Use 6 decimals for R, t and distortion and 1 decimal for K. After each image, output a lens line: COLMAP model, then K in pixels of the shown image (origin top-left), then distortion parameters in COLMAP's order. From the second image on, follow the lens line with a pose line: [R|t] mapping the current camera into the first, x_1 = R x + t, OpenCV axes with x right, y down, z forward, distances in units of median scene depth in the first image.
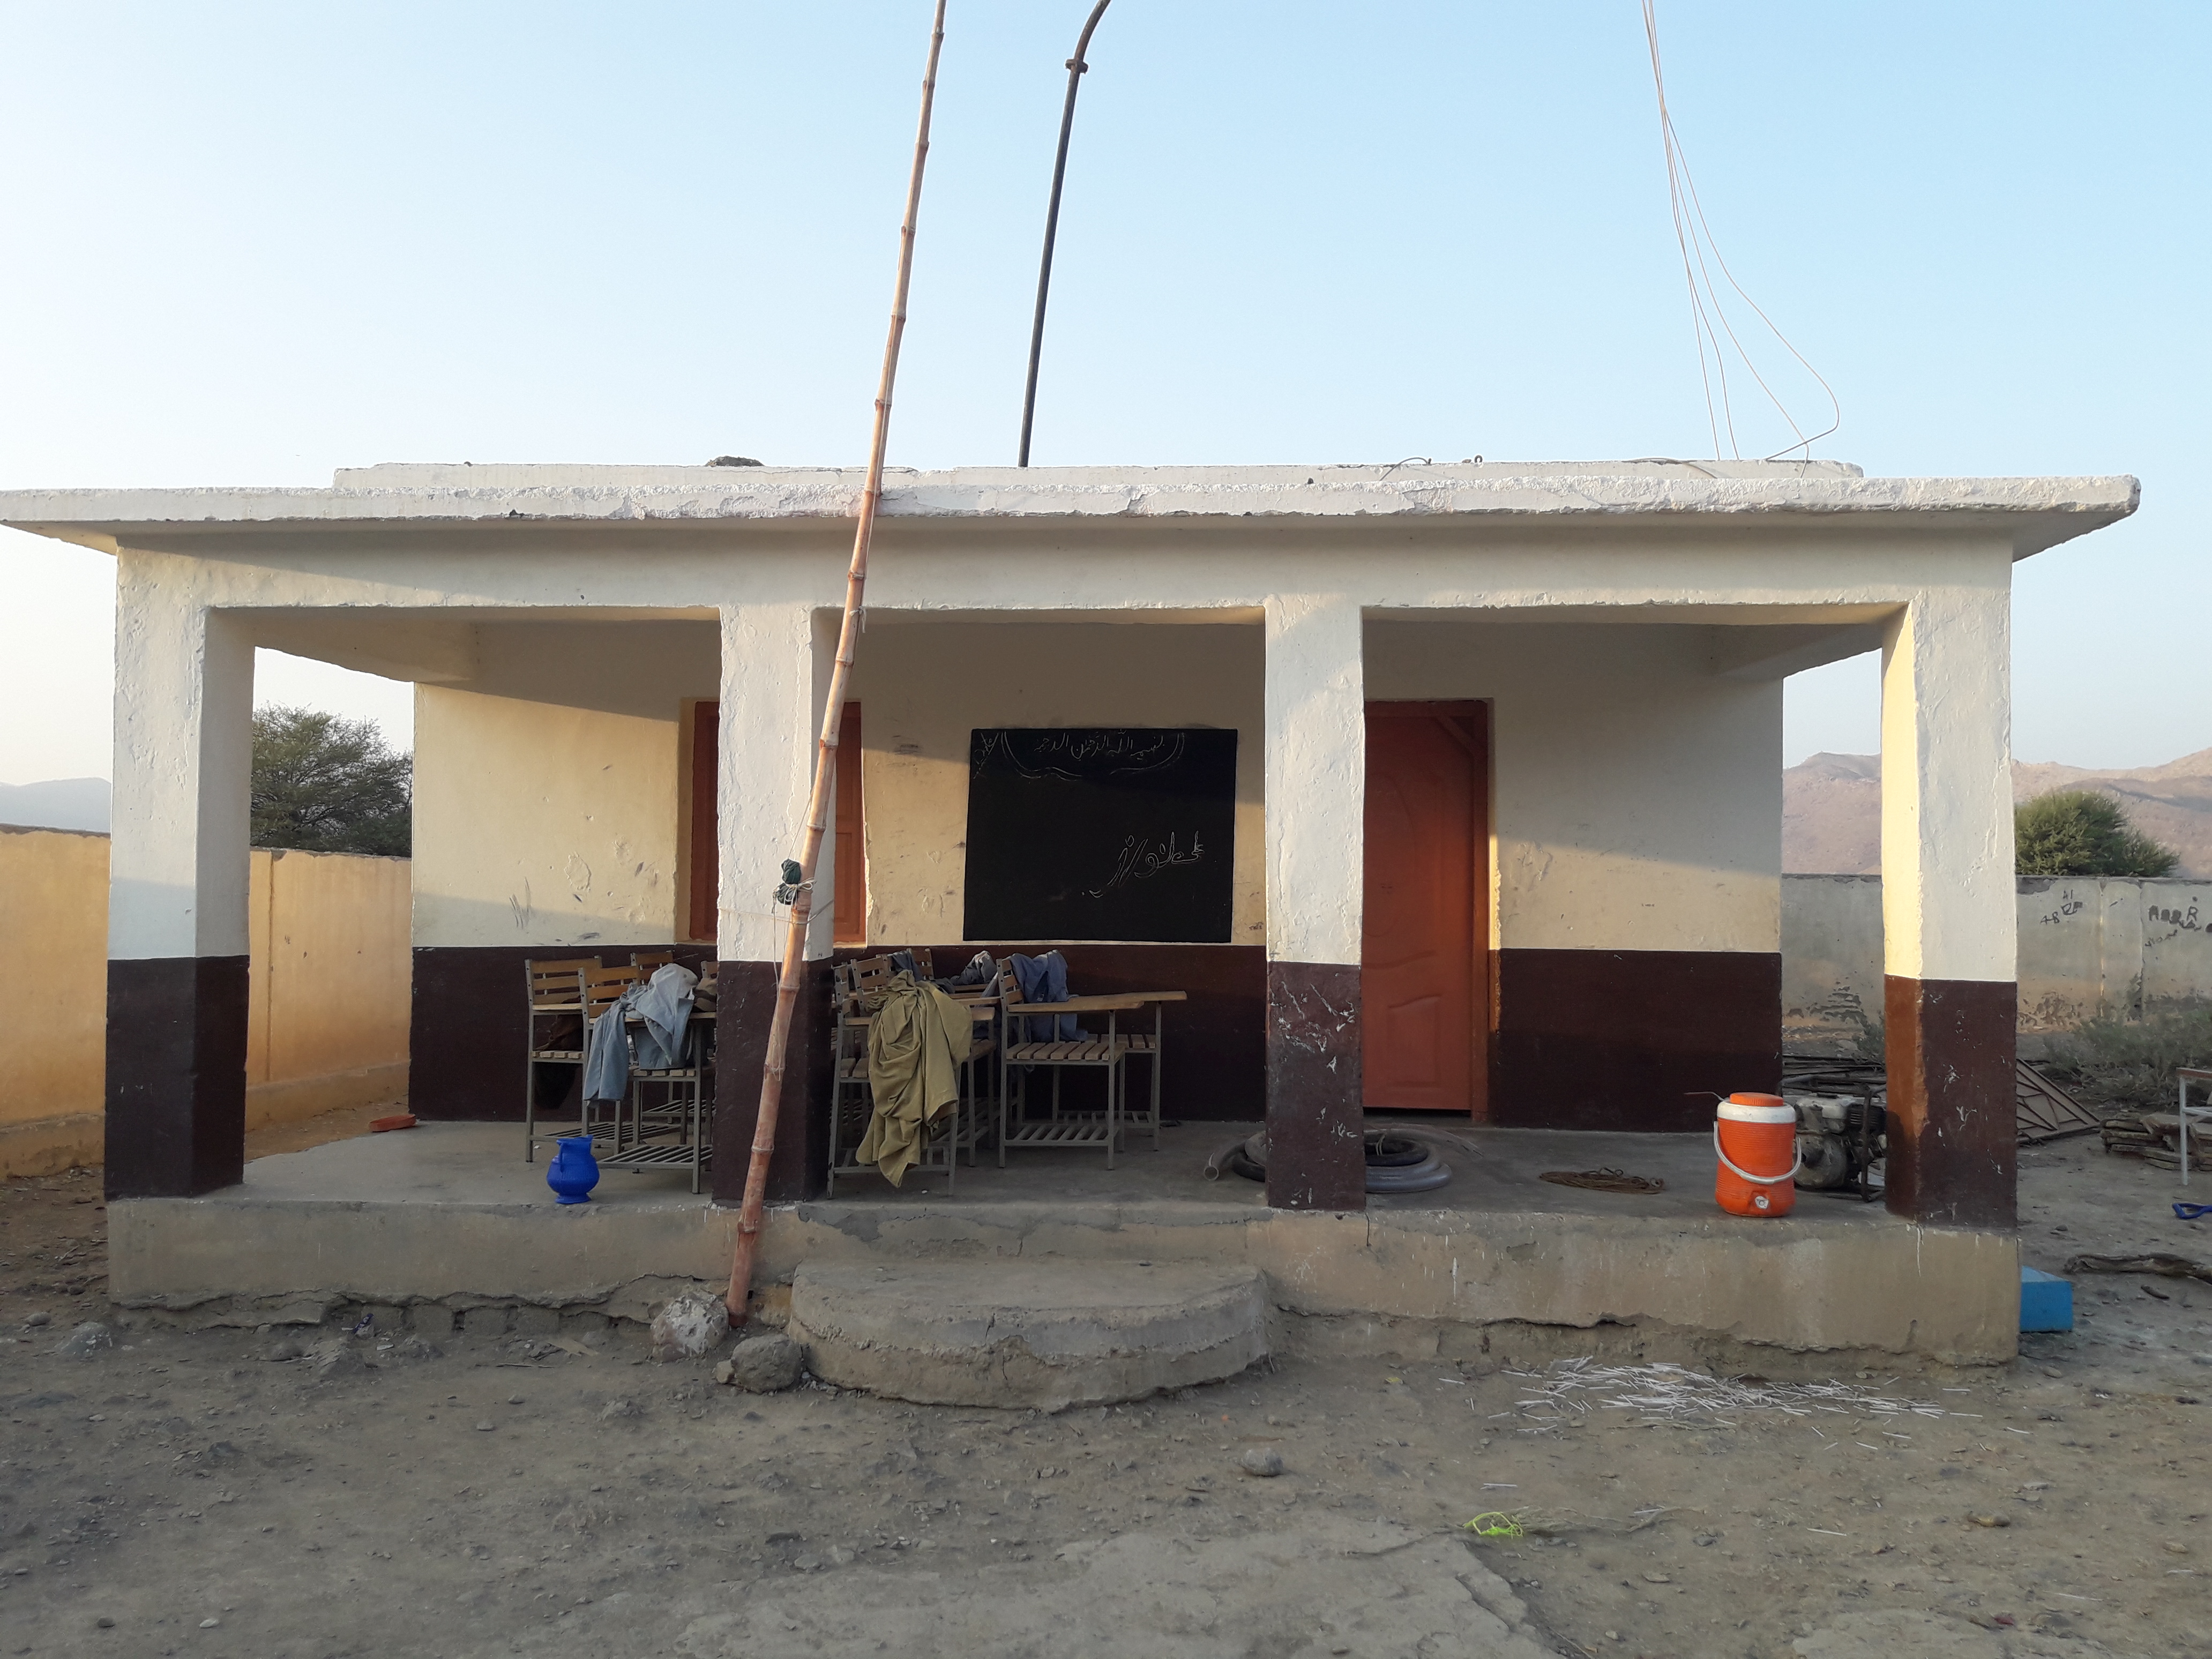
lens RADIAL K [[1798.3, 0, 1062.8], [0, 1798.3, 835.9], [0, 0, 1]] dist [0.114195, -0.234668]
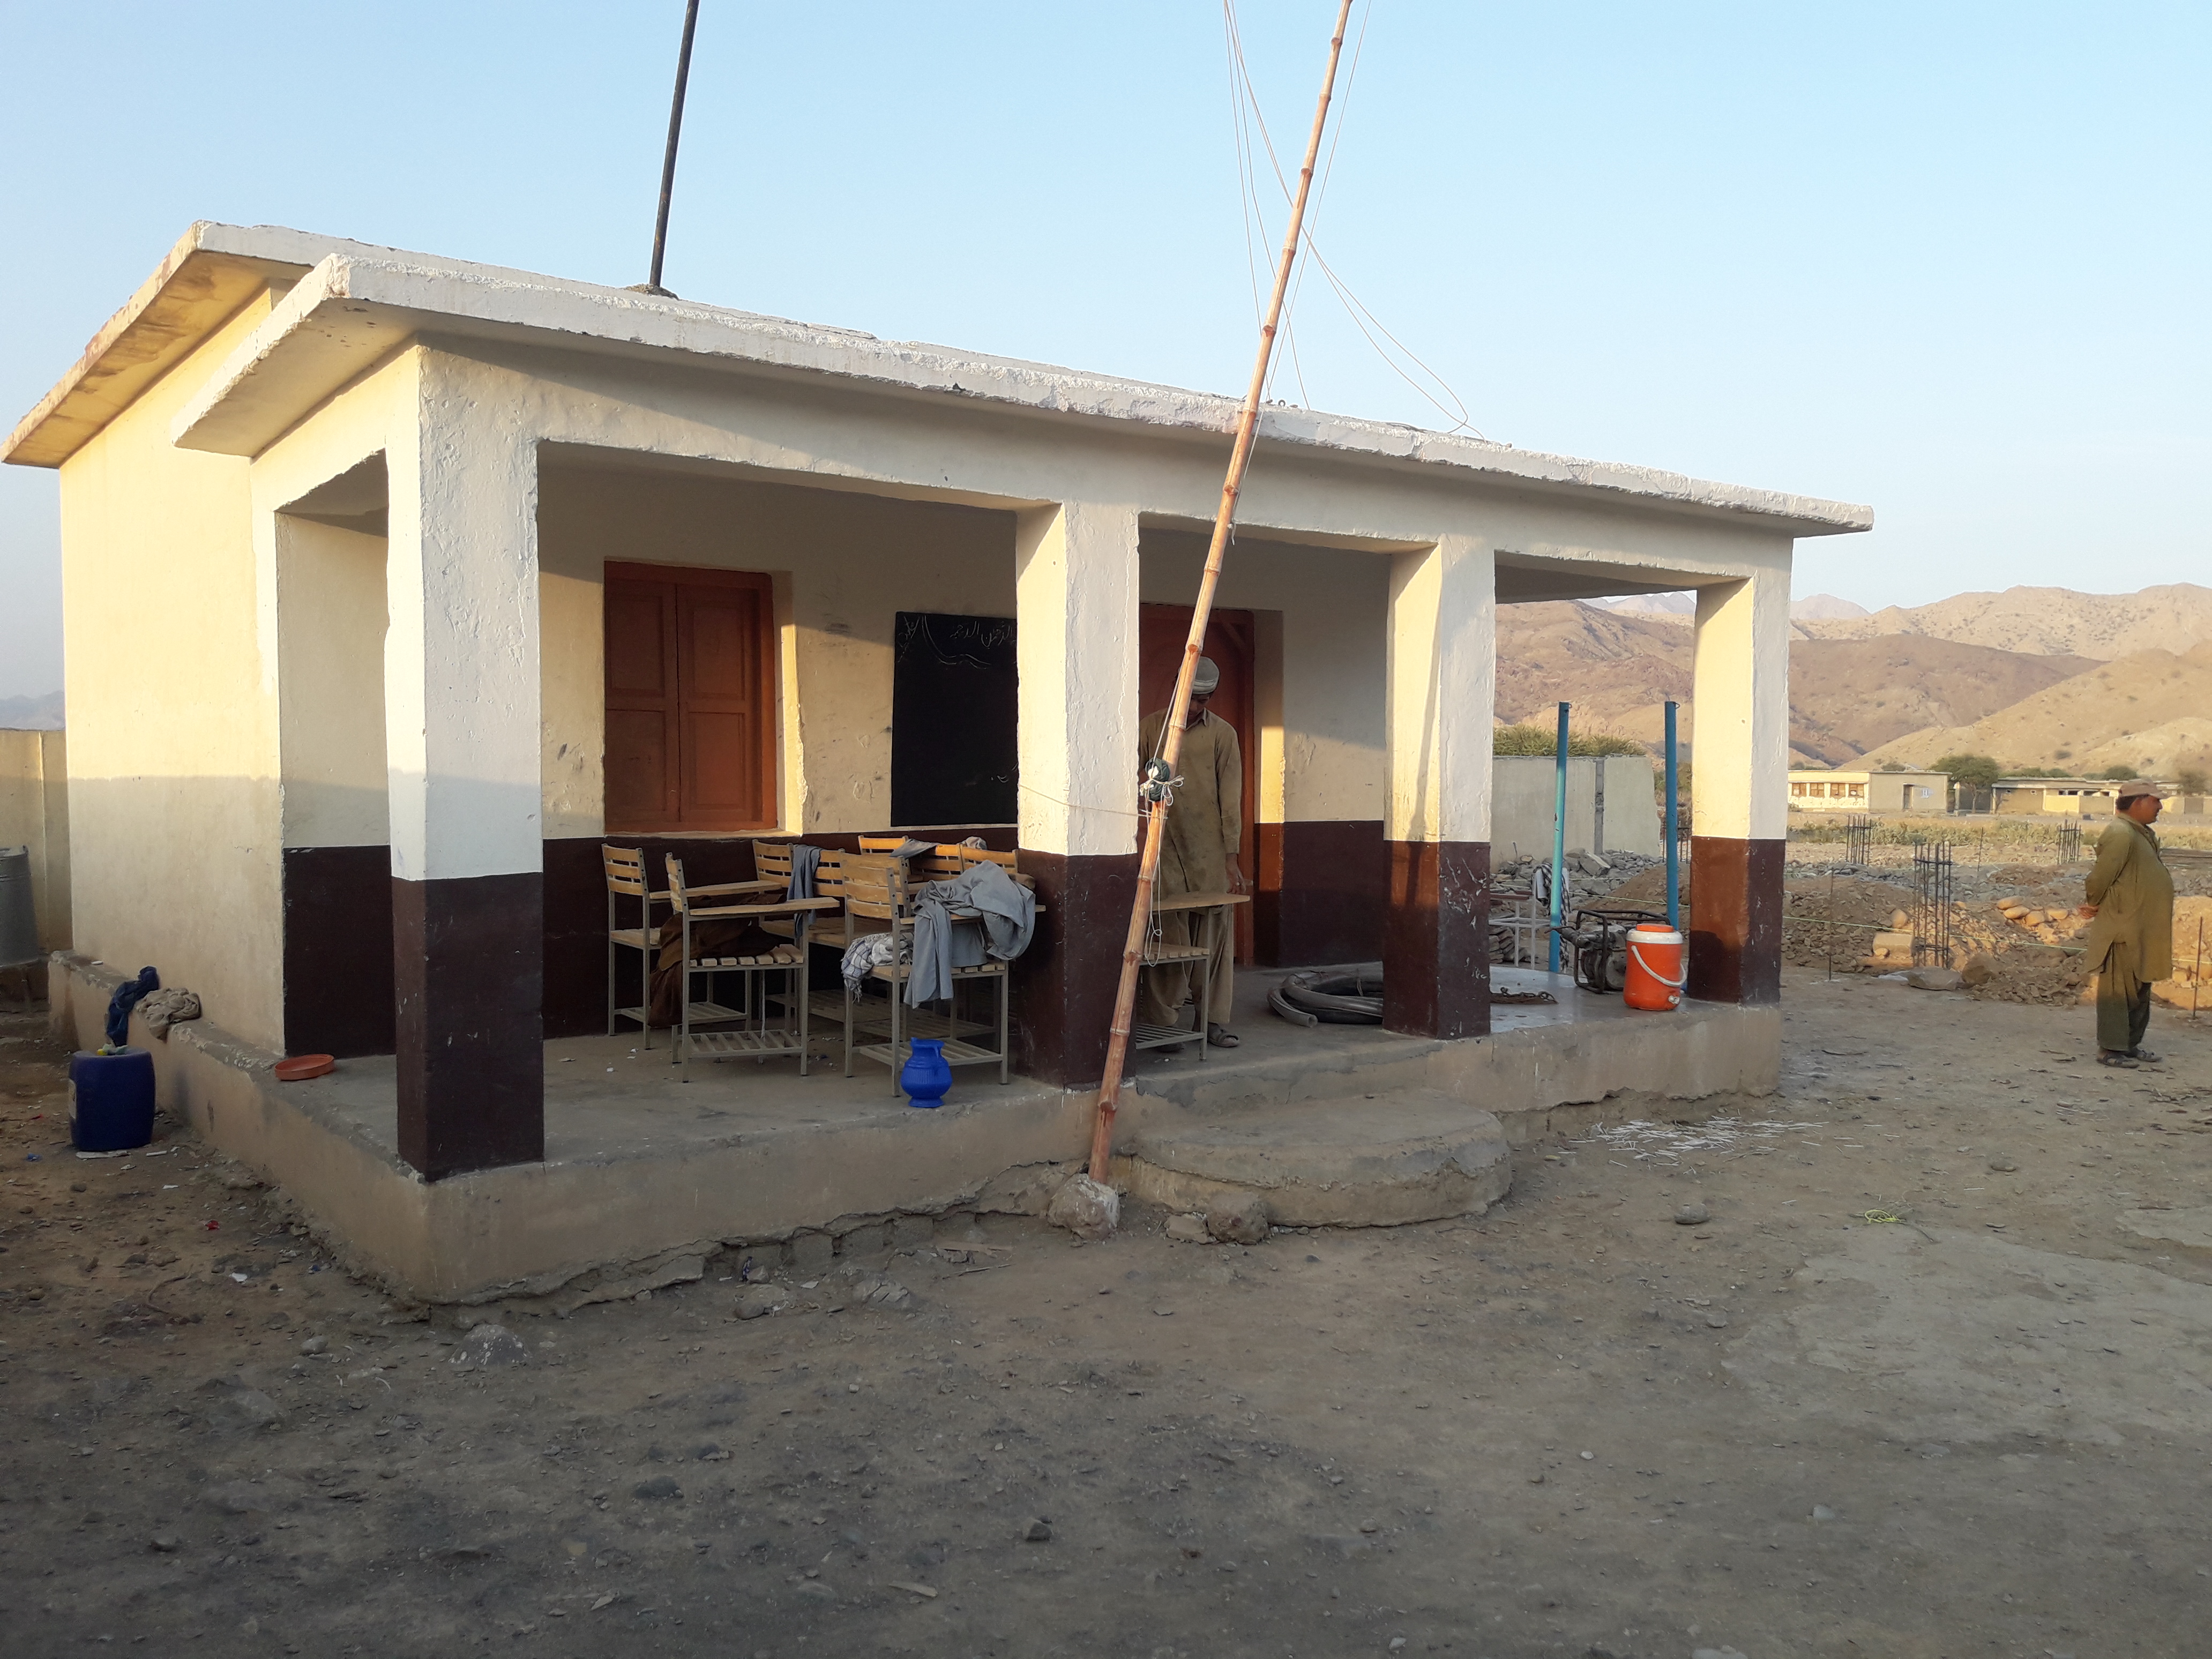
lens RADIAL K [[1822.6, 0, 1132.1], [0, 1822.6, 849.5], [0, 0, 1]] dist [0.273783, -0.782300]
pose [[0.751045, -0.032777, 0.659437, -0.857872], [-0.026627, 0.996451, 0.079854, -0.018271], [-0.659714, -0.077533, 0.747506, 0.205897]]
